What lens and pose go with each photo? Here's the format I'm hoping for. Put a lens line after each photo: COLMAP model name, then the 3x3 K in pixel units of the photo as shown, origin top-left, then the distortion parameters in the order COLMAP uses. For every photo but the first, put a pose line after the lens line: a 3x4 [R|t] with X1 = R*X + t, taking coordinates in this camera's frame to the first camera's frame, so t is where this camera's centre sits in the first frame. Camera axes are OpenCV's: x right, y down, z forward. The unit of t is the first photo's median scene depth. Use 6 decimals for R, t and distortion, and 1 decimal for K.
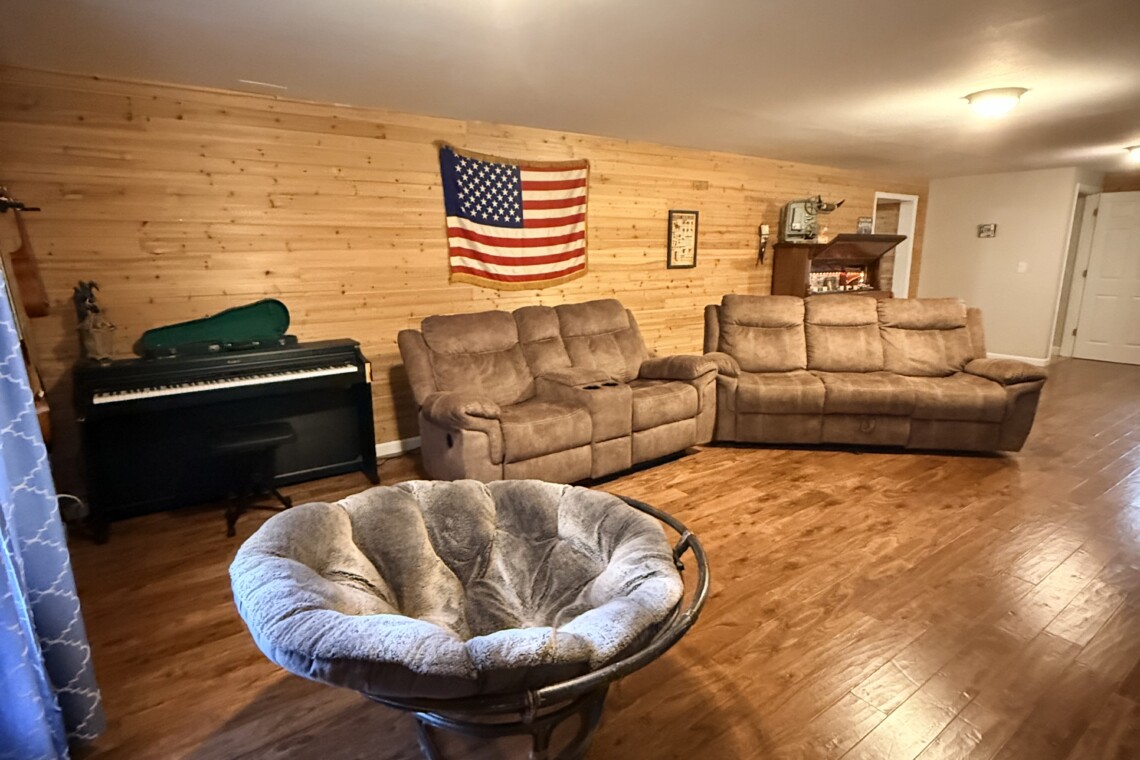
lens RADIAL K [[605.5, 0, 571.7], [0, 605.5, 377.8], [0, 0, 1]] dist [-0.001080, 0.001117]
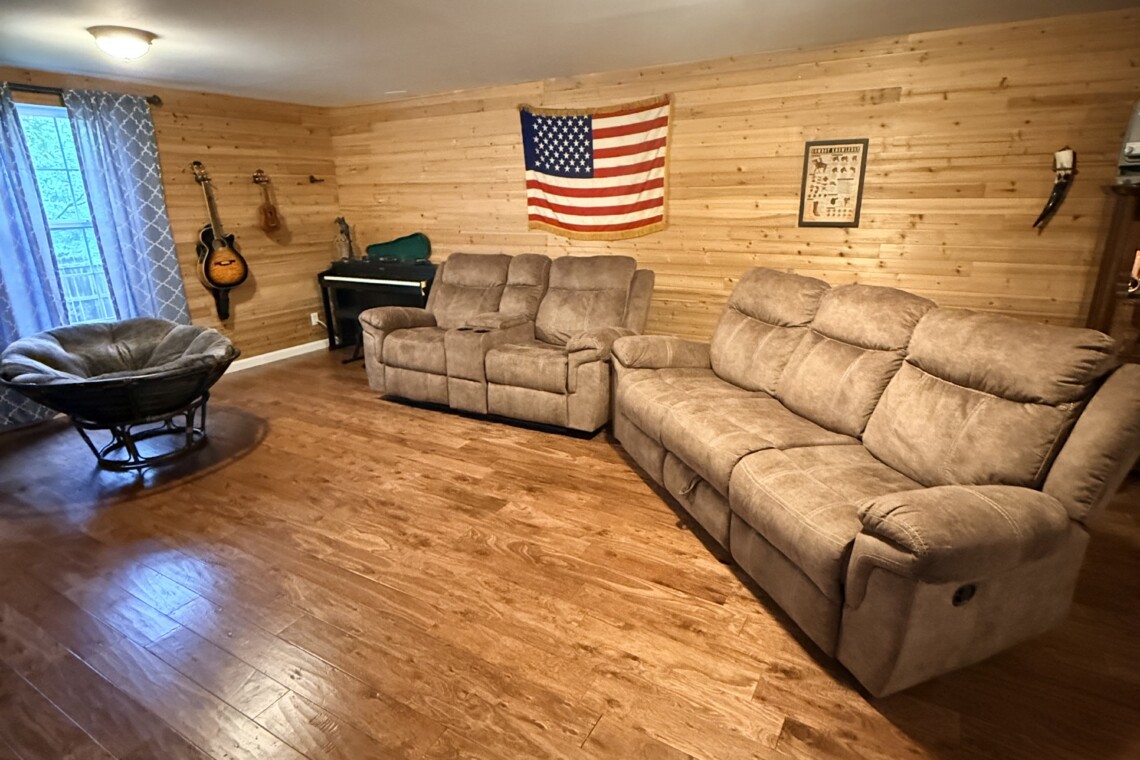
lens RADIAL K [[605.5, 0, 571.7], [0, 605.5, 377.8], [0, 0, 1]] dist [-0.001080, 0.001117]
pose [[0.406720, 0.262127, -0.875139, 0.878557], [-0.182203, 0.961980, 0.203460, -0.126525], [0.895199, 0.076701, 0.439017, 0.555001]]
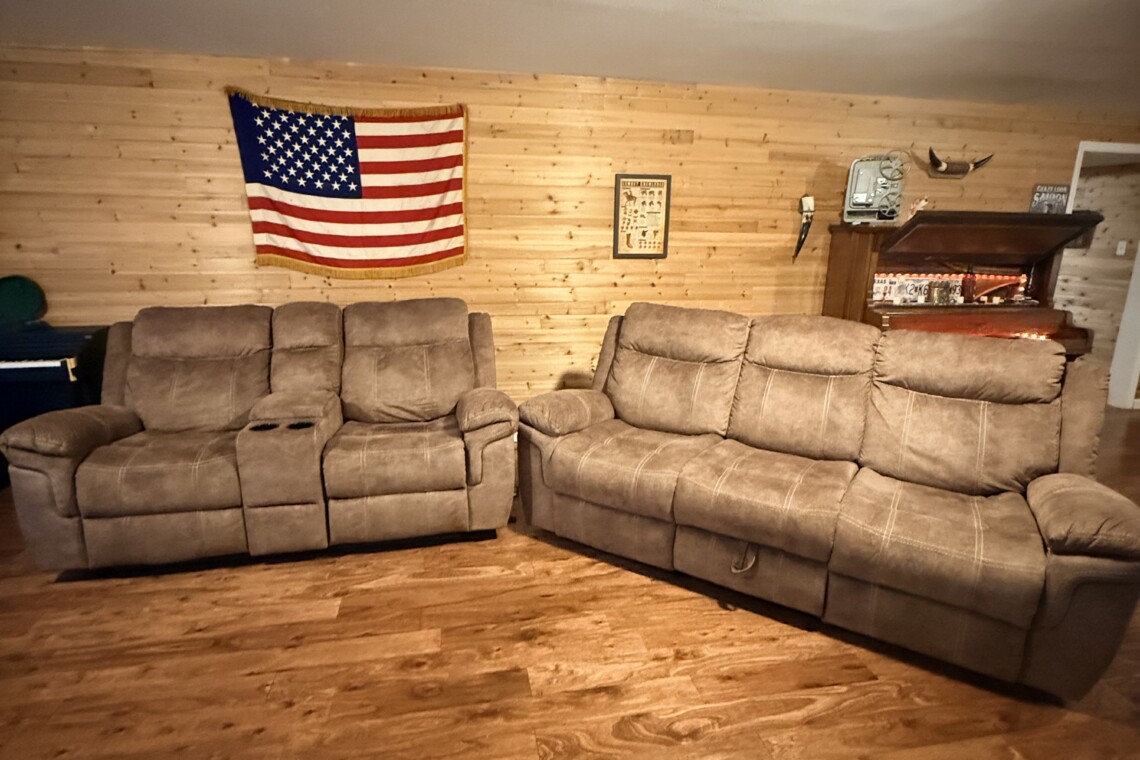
lens RADIAL K [[605.5, 0, 571.7], [0, 605.5, 377.8], [0, 0, 1]] dist [-0.001080, 0.001117]
pose [[0.909561, 0.118800, -0.398228, 0.499601], [-0.104471, 0.992860, 0.057577, -0.093437], [0.402225, -0.010767, 0.915478, 0.402276]]
